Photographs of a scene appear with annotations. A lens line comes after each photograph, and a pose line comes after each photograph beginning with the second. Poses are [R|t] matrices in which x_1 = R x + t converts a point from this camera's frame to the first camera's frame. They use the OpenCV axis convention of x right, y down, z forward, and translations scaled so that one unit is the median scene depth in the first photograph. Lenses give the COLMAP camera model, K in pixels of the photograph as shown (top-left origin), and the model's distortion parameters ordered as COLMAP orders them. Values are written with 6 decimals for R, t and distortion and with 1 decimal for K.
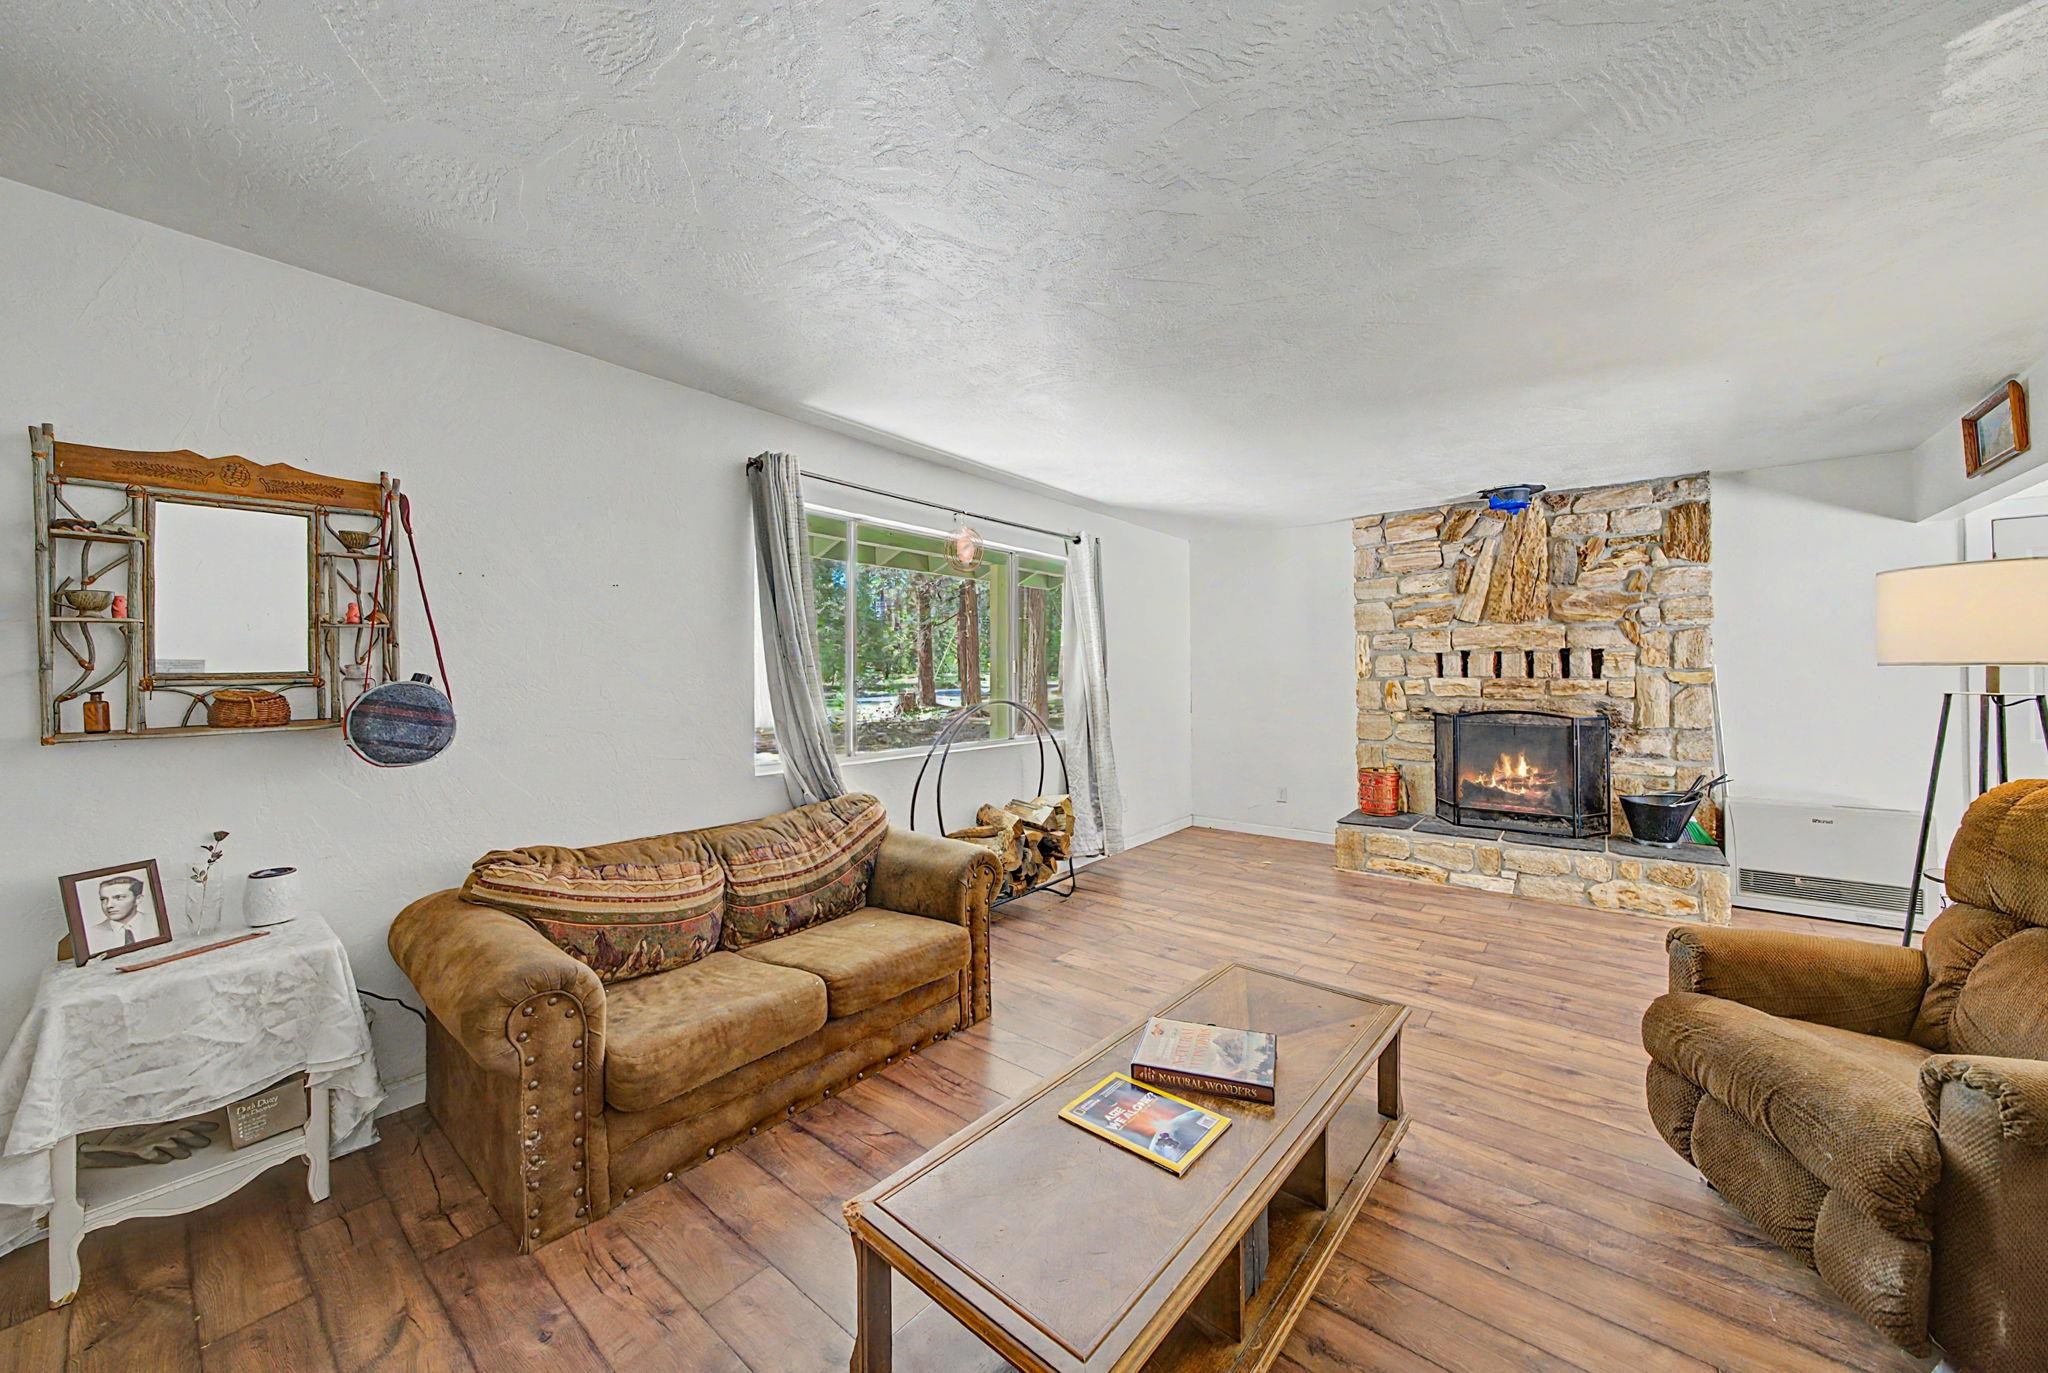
lens RADIAL K [[734.0, 0, 1035.6], [0, 734.0, 665.2], [0, 0, 1]] dist [-0.001823, 0.000269]
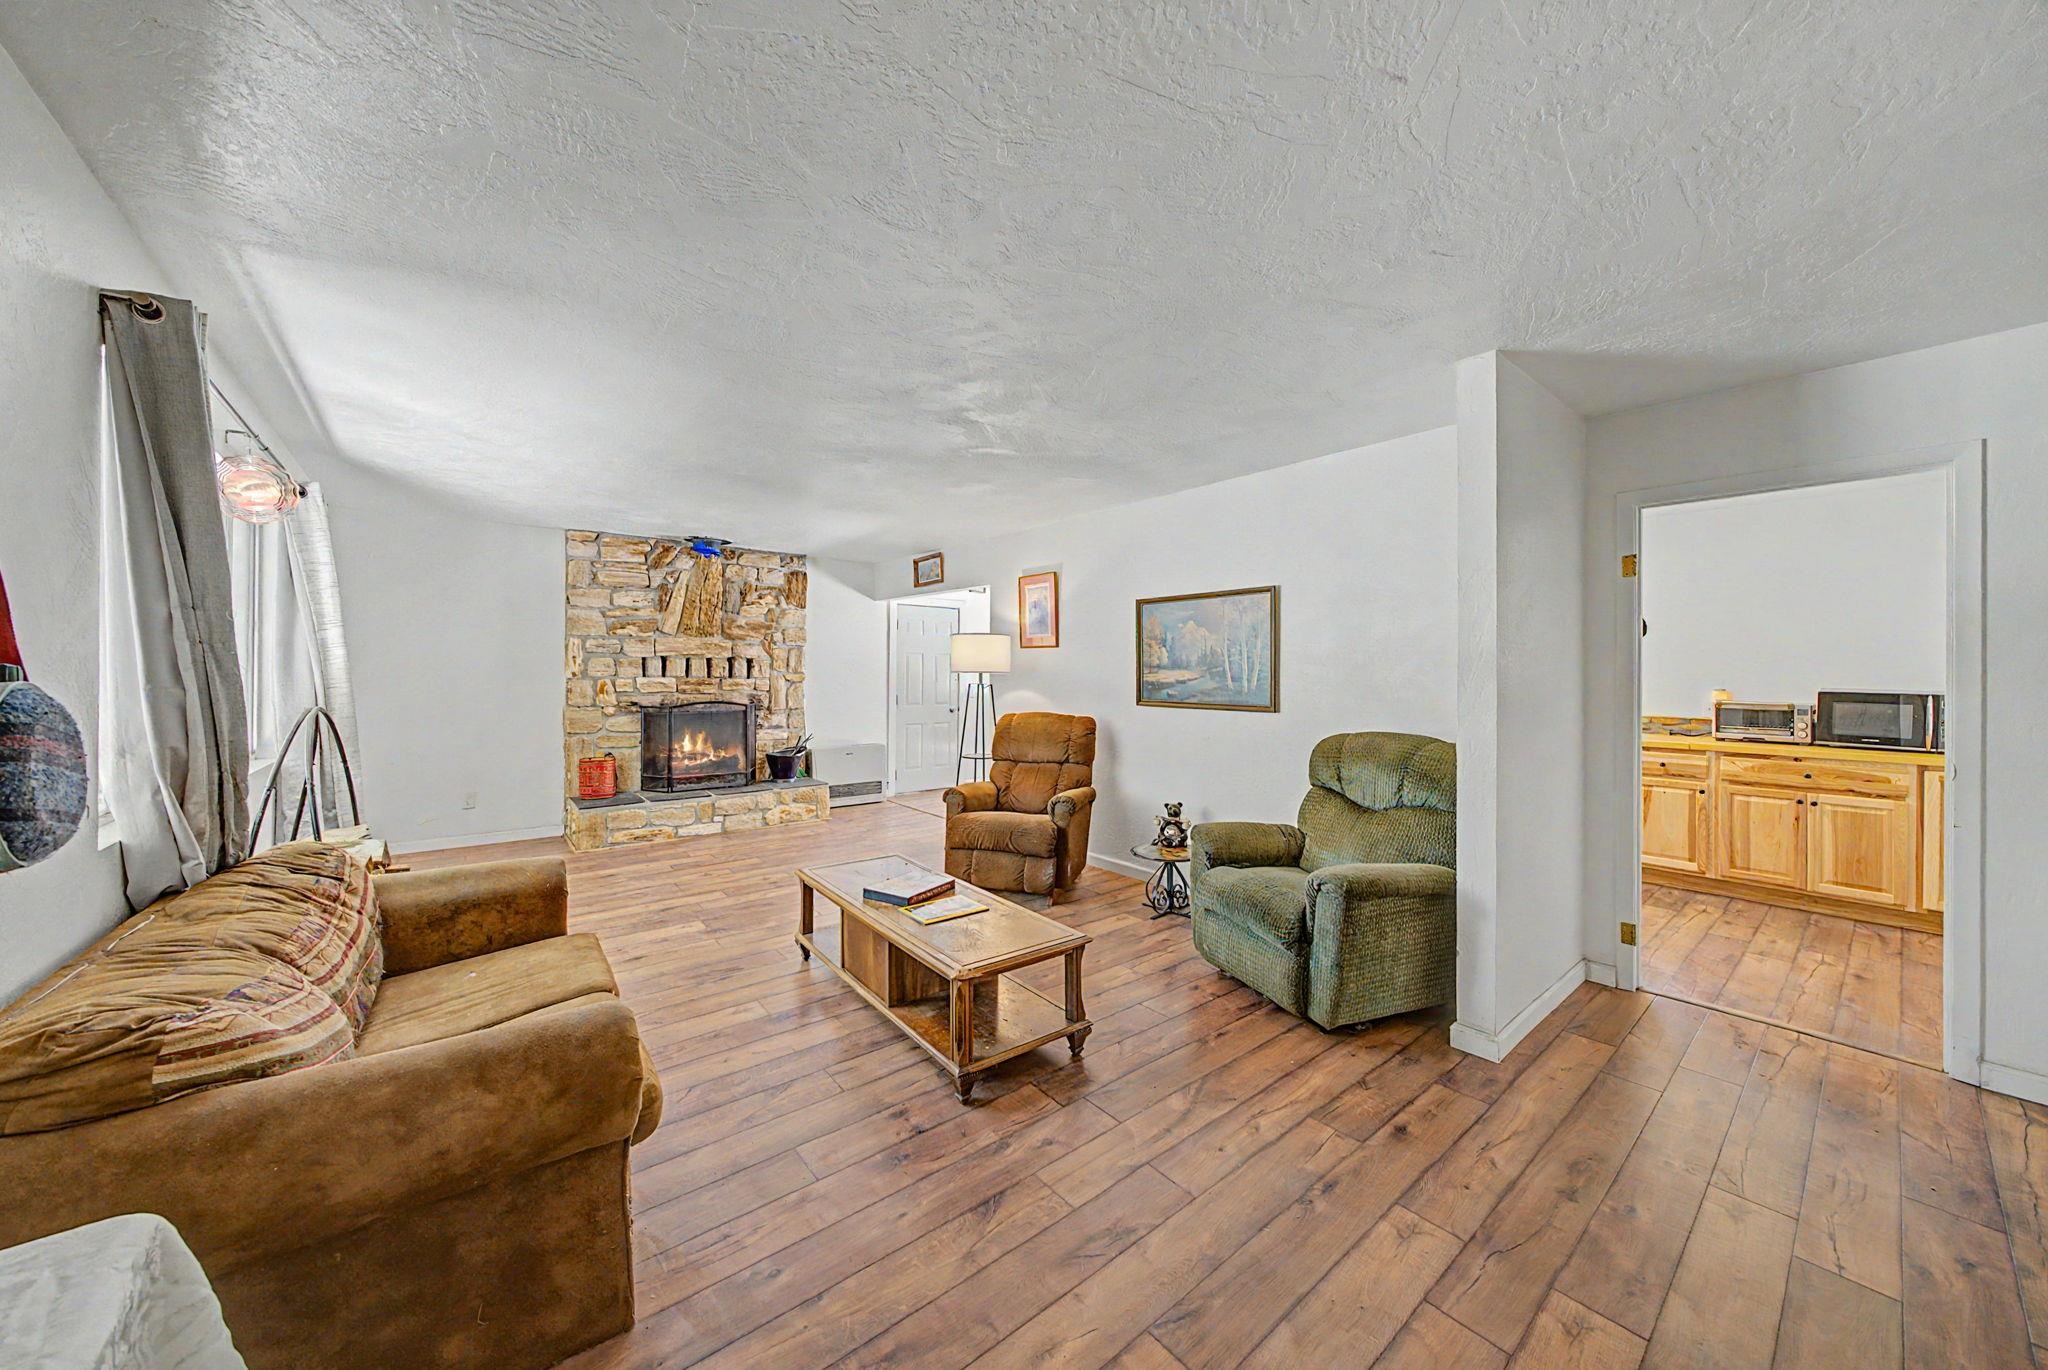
lens RADIAL K [[711.0, 0, 1031.9], [0, 711.0, 674.2], [0, 0, 1]] dist [-0.005969, 0.000004]
pose [[0.214223, 0.005824, 0.976767, -0.535543], [-0.017689, 0.999841, -0.002082, 0.003228], [-0.976625, -0.016832, 0.214292, 0.131226]]
